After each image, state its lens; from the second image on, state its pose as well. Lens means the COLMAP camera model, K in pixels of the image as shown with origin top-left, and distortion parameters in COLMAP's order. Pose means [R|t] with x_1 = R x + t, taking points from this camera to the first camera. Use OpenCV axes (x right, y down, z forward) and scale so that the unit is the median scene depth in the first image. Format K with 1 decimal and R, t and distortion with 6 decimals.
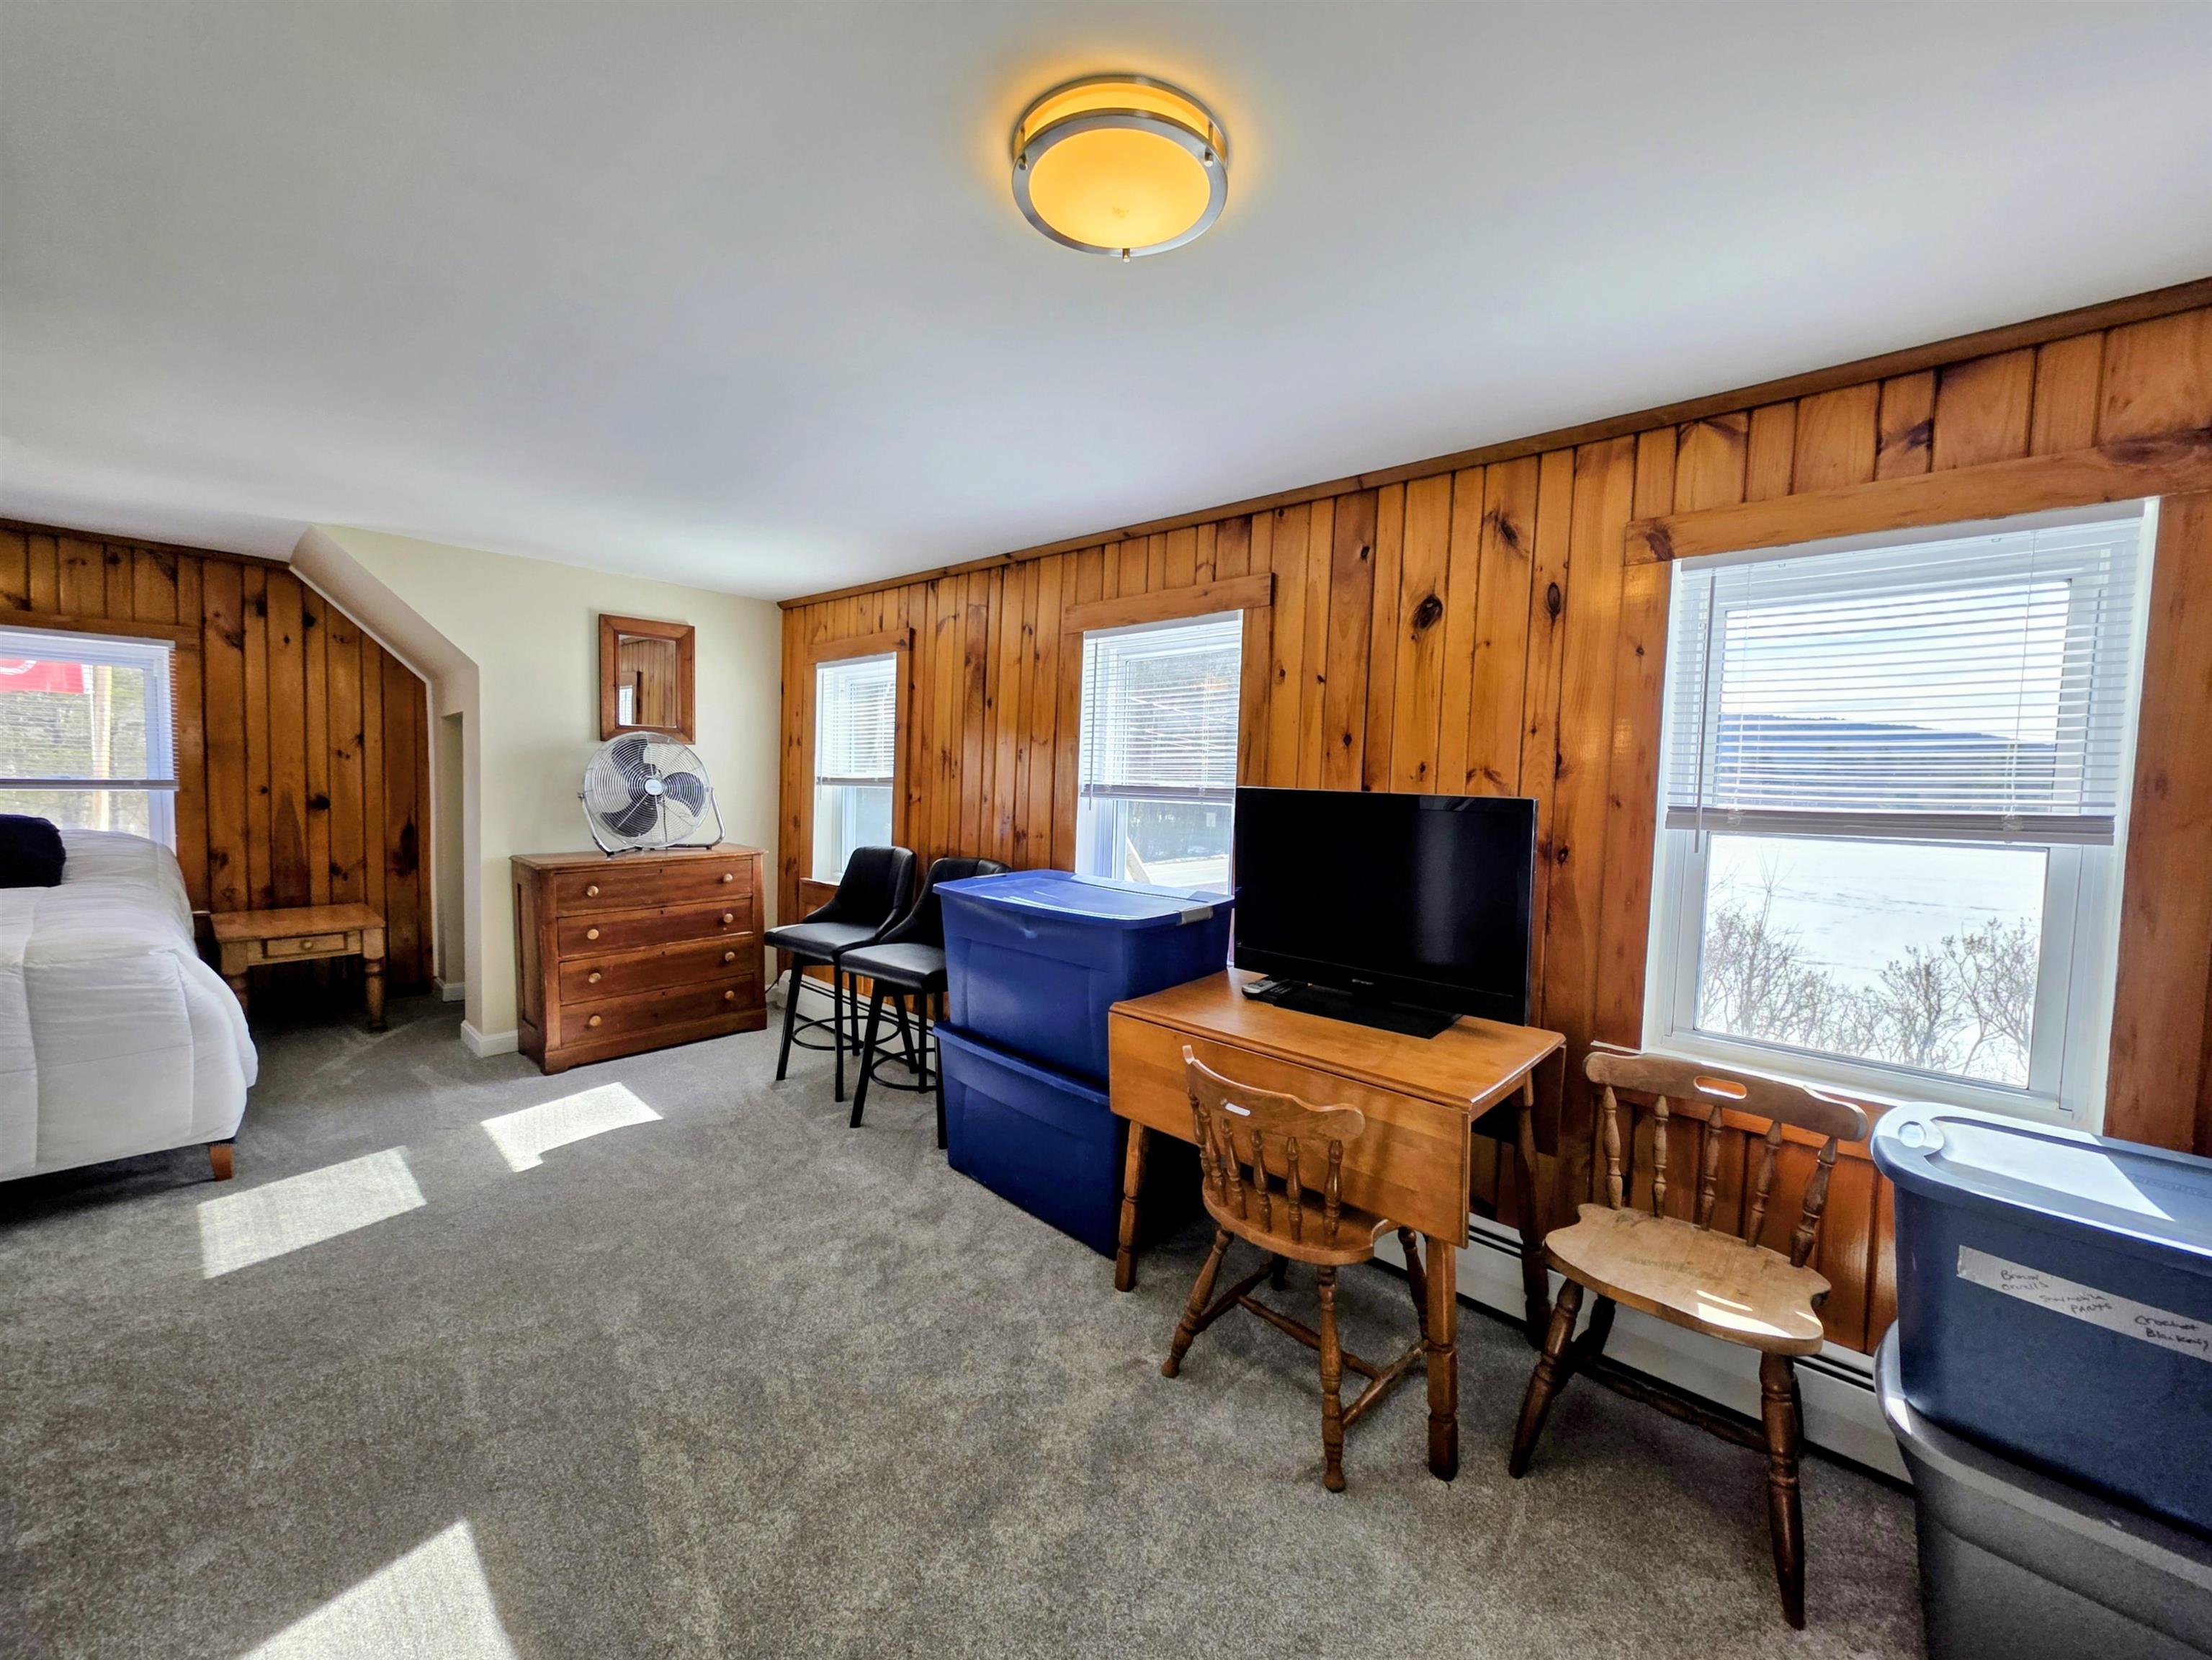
lens RADIAL K [[883.0, 0, 1123.6], [0, 883.0, 834.0], [0, 0, 1]] dist [0.000188, -0.000285]
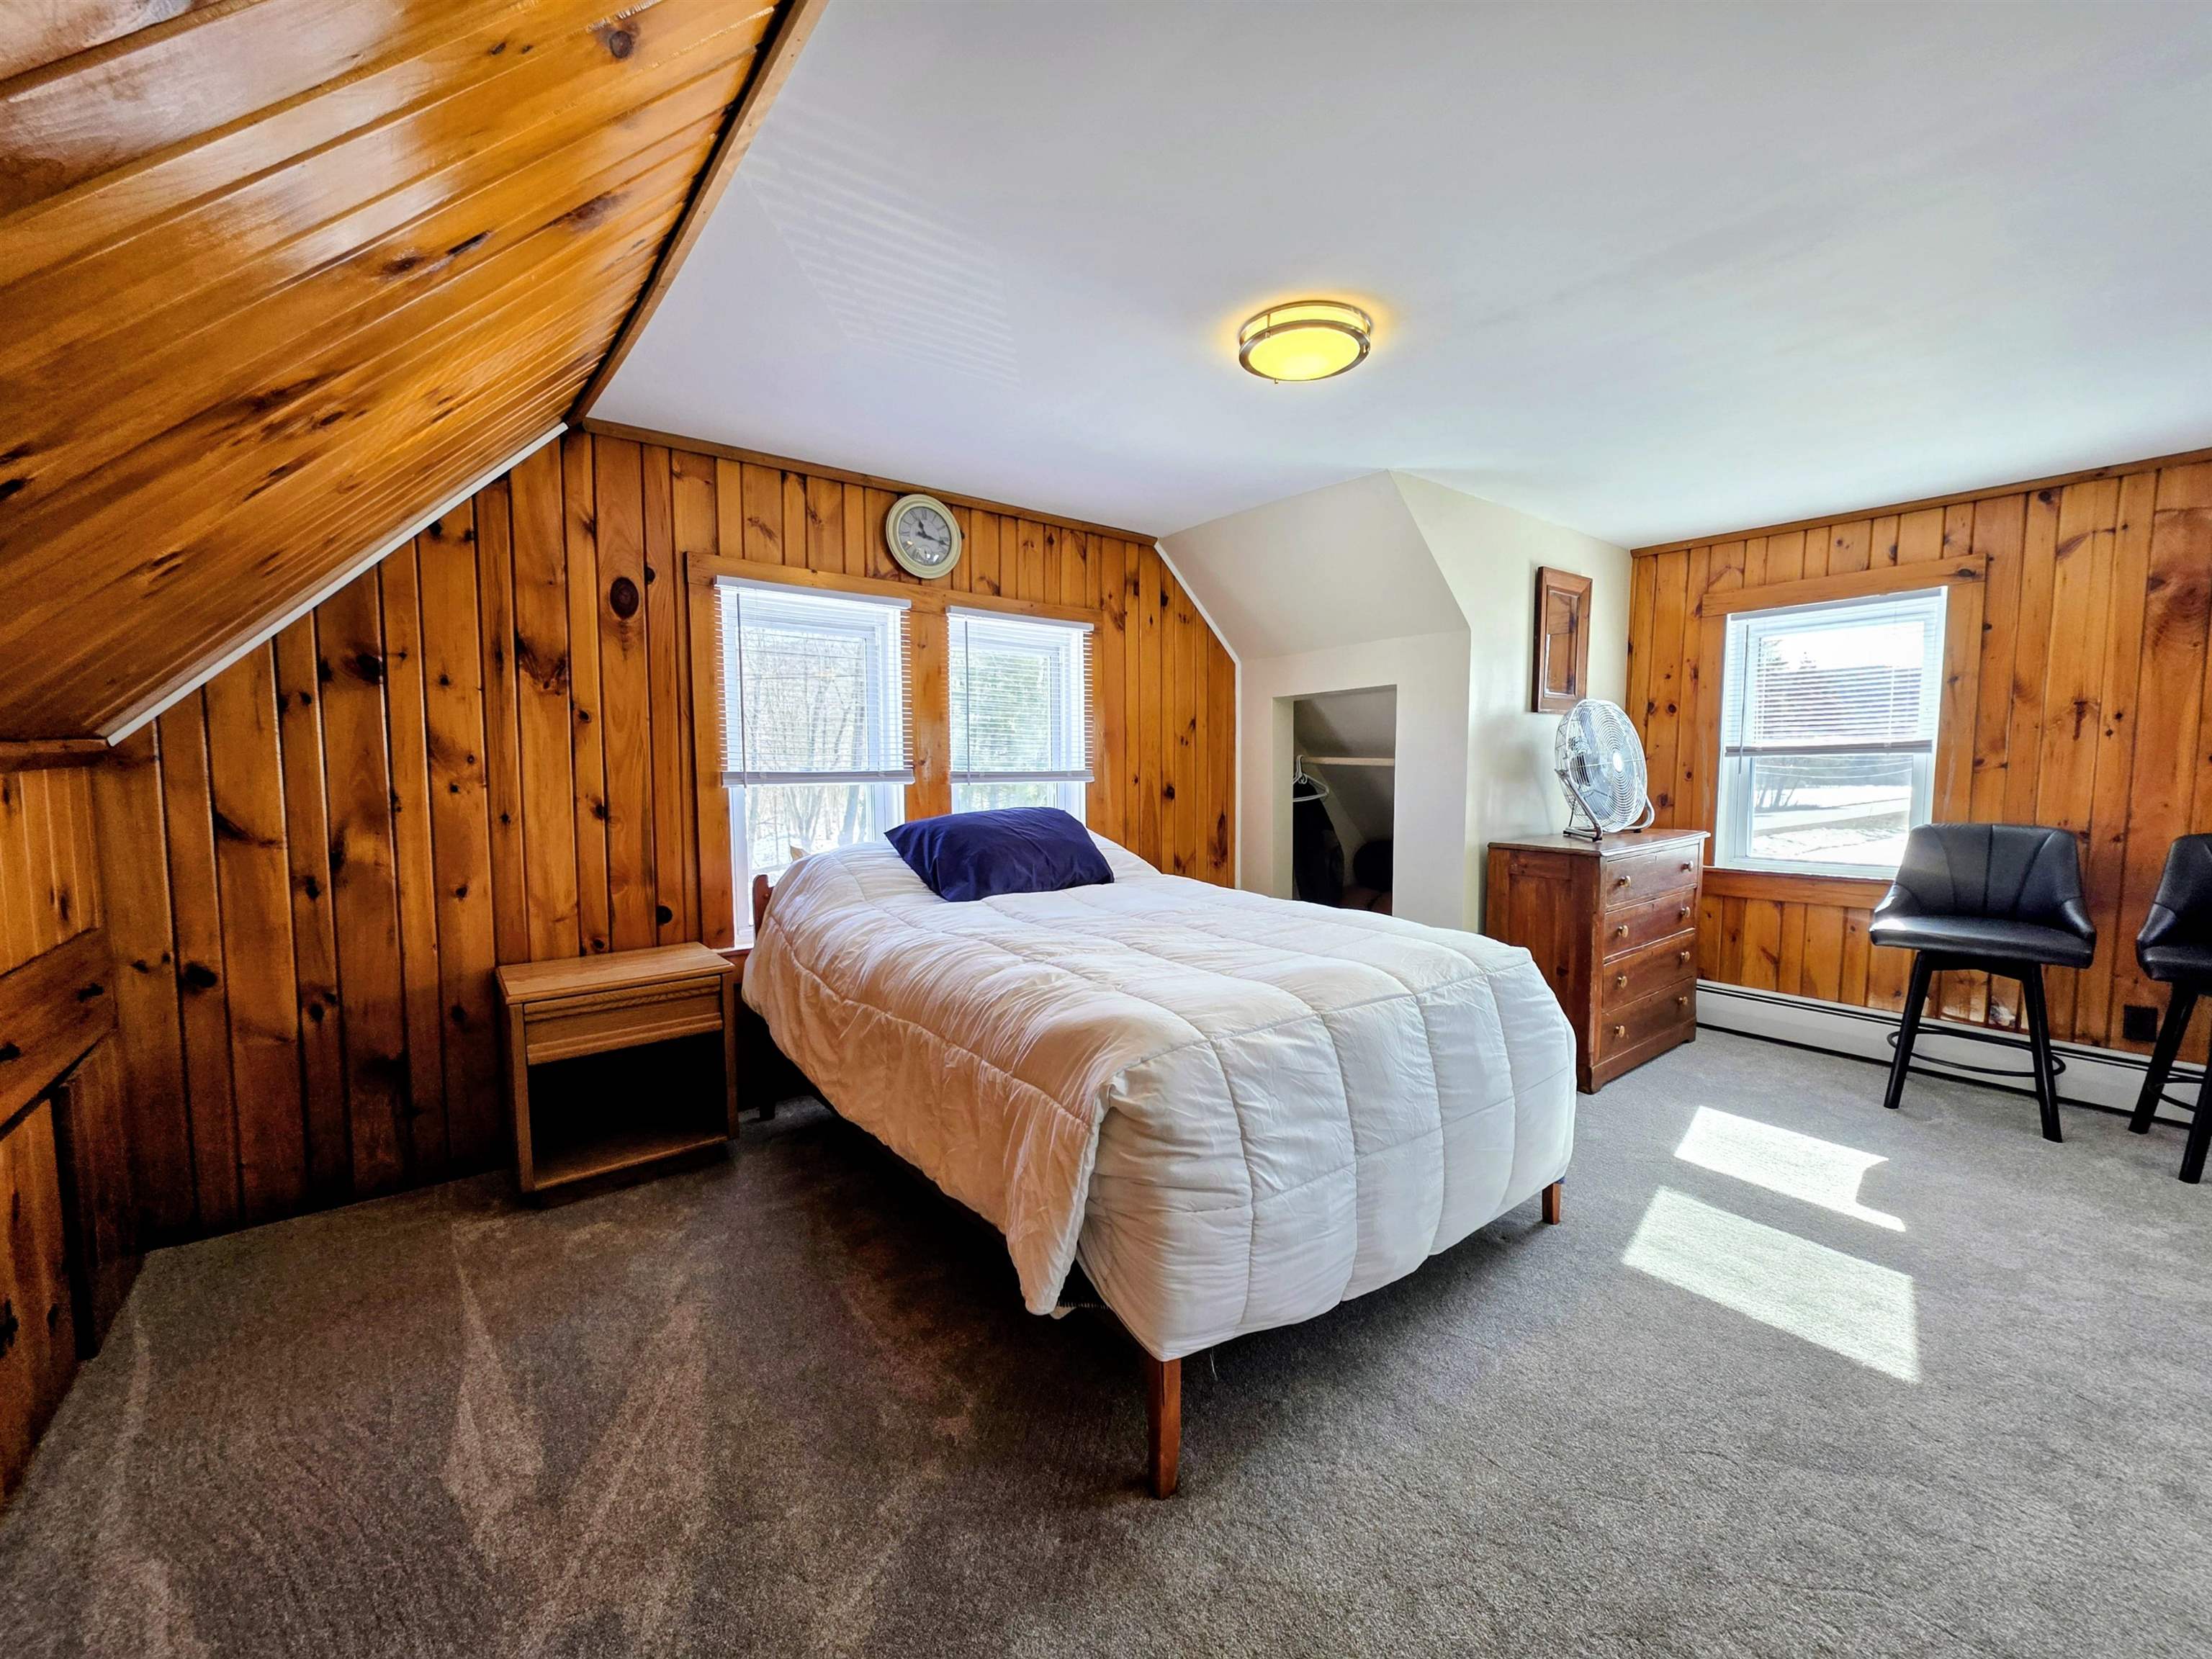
lens RADIAL K [[882.9, 0, 1123.6], [0, 882.9, 833.5], [0, 0, 1]] dist [0.000188, -0.000285]
pose [[0.985449, -0.019212, -0.168883, -0.887681], [0.020590, 0.999767, 0.006416, 0.001584], [0.168721, -0.009800, 0.985615, 0.066072]]
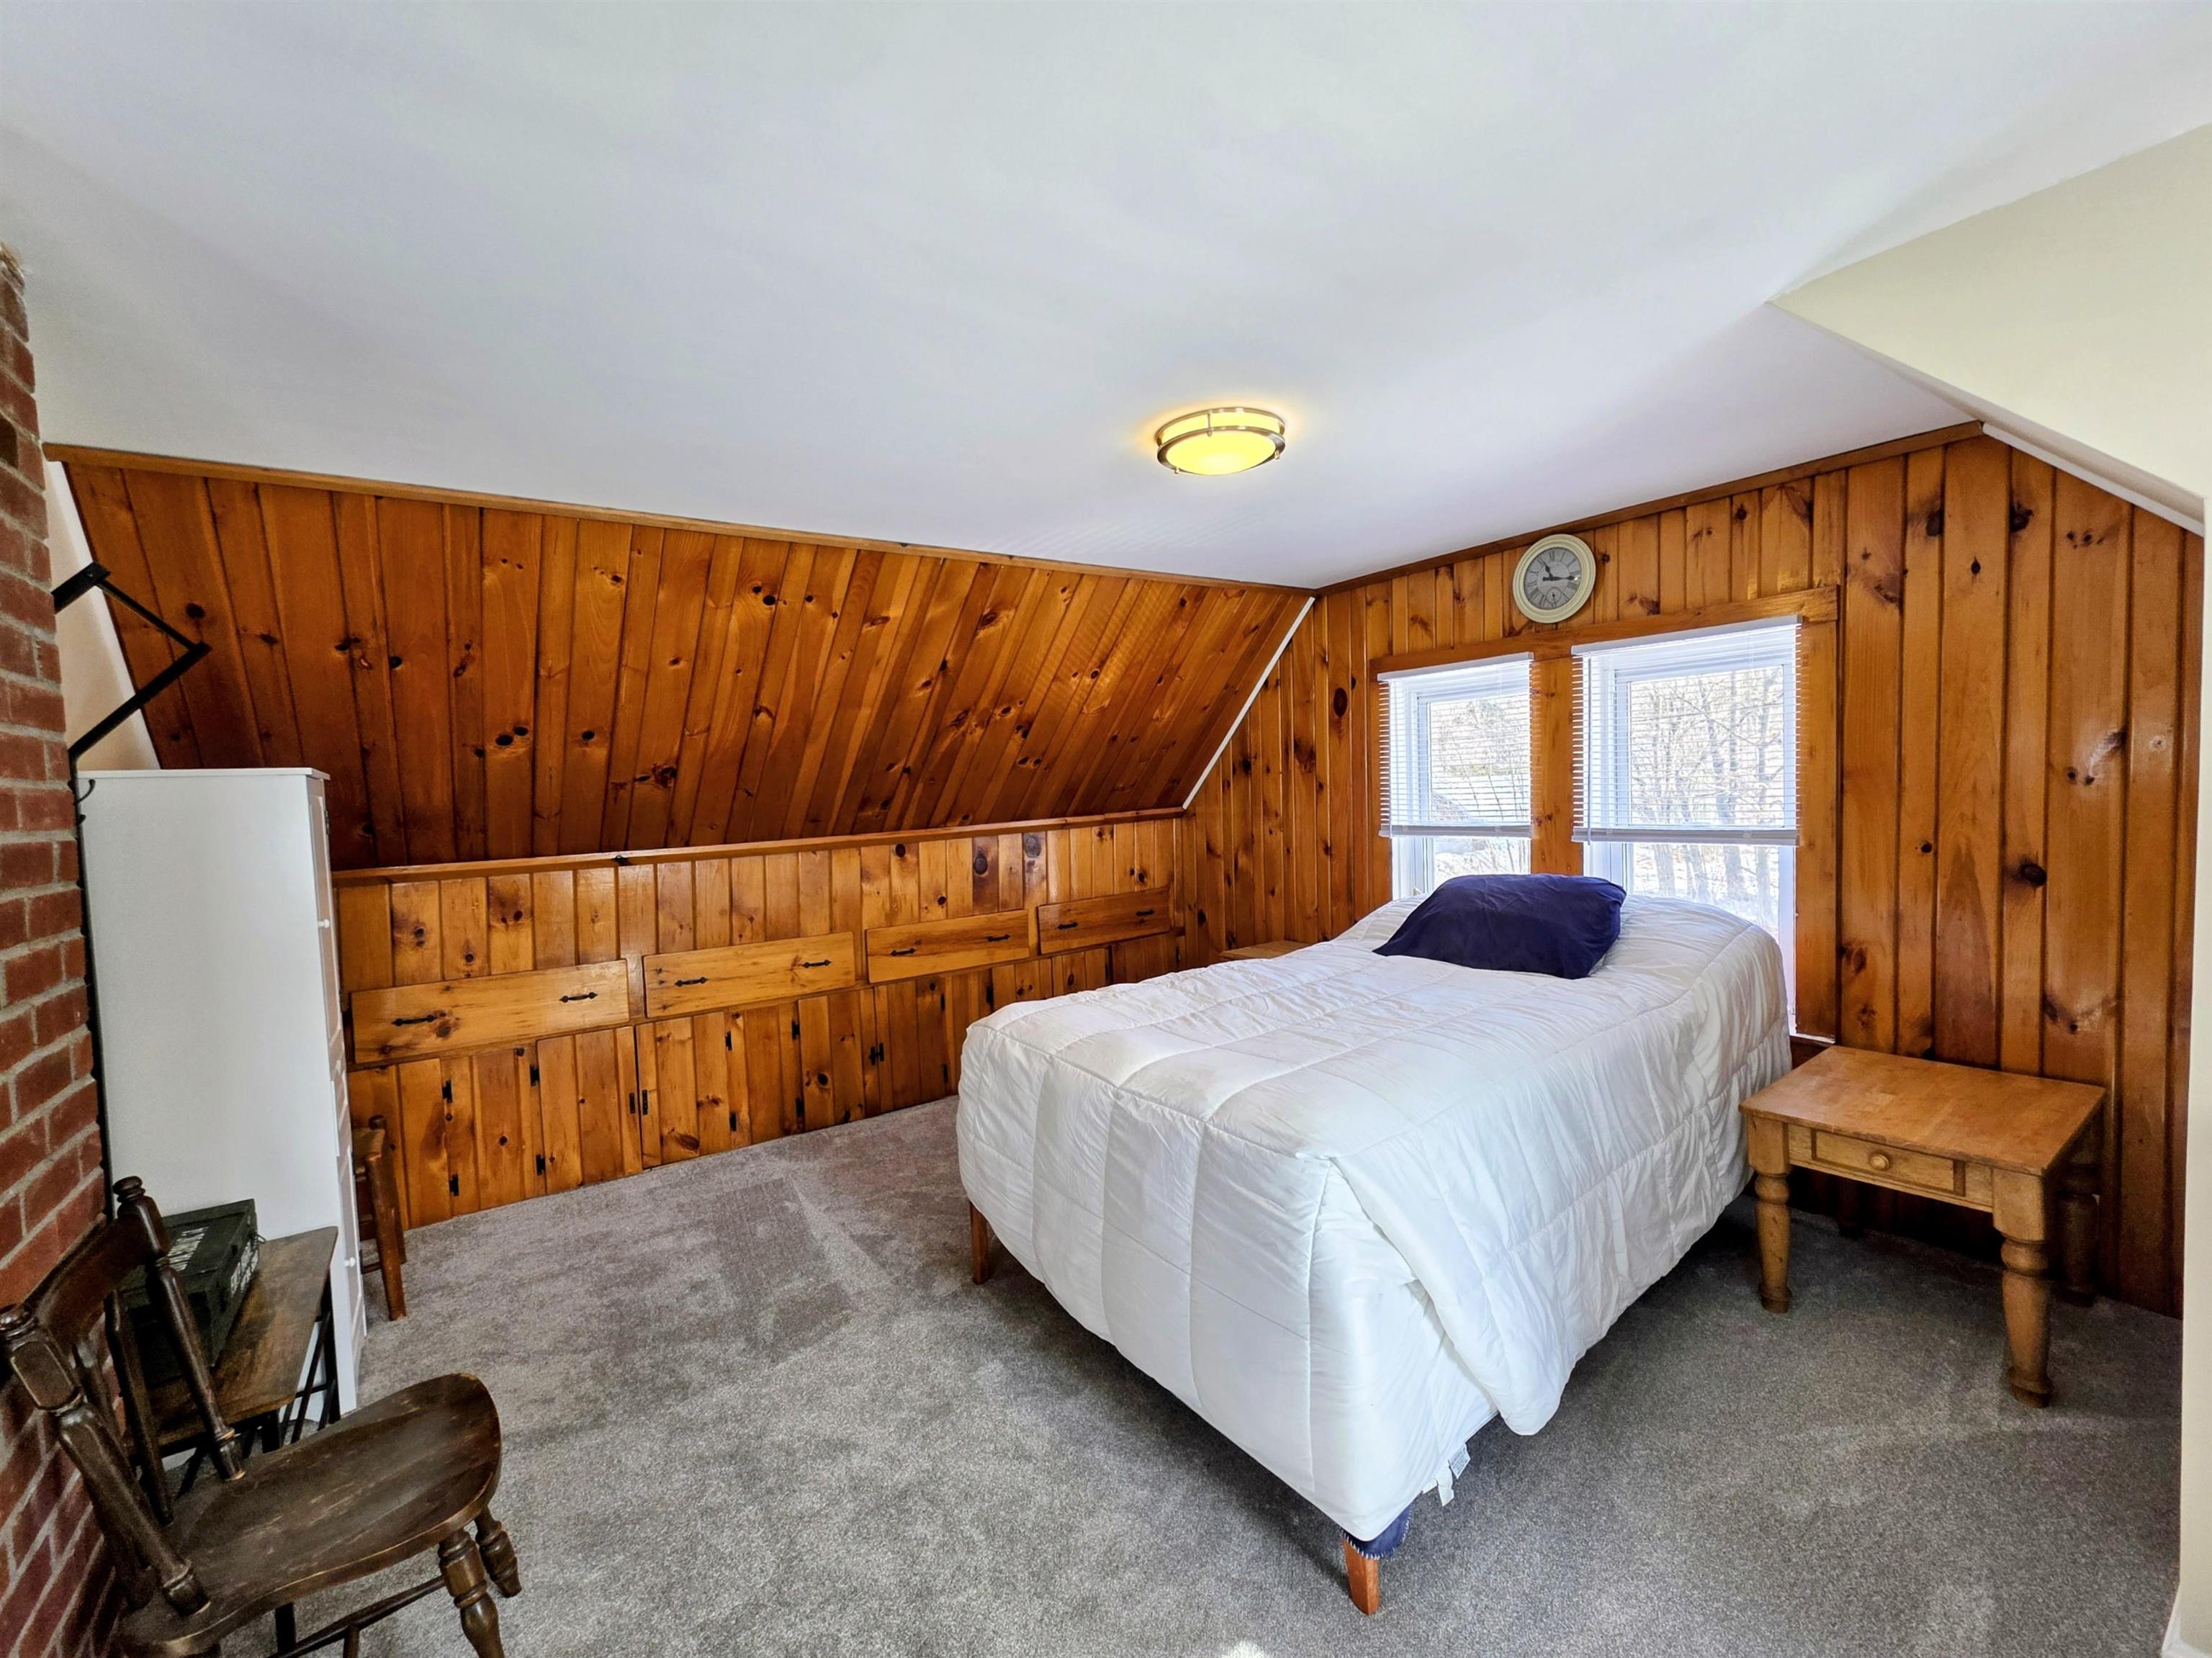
lens RADIAL K [[932.2, 0, 1121.4], [0, 932.2, 832.5], [0, 0, 1]] dist [-0.000535, 0.000012]
pose [[-0.205115, 0.024593, -0.978429, -0.308025], [-0.031333, 0.999007, 0.031679, -0.066198], [0.978236, 0.037155, -0.204141, 0.663735]]
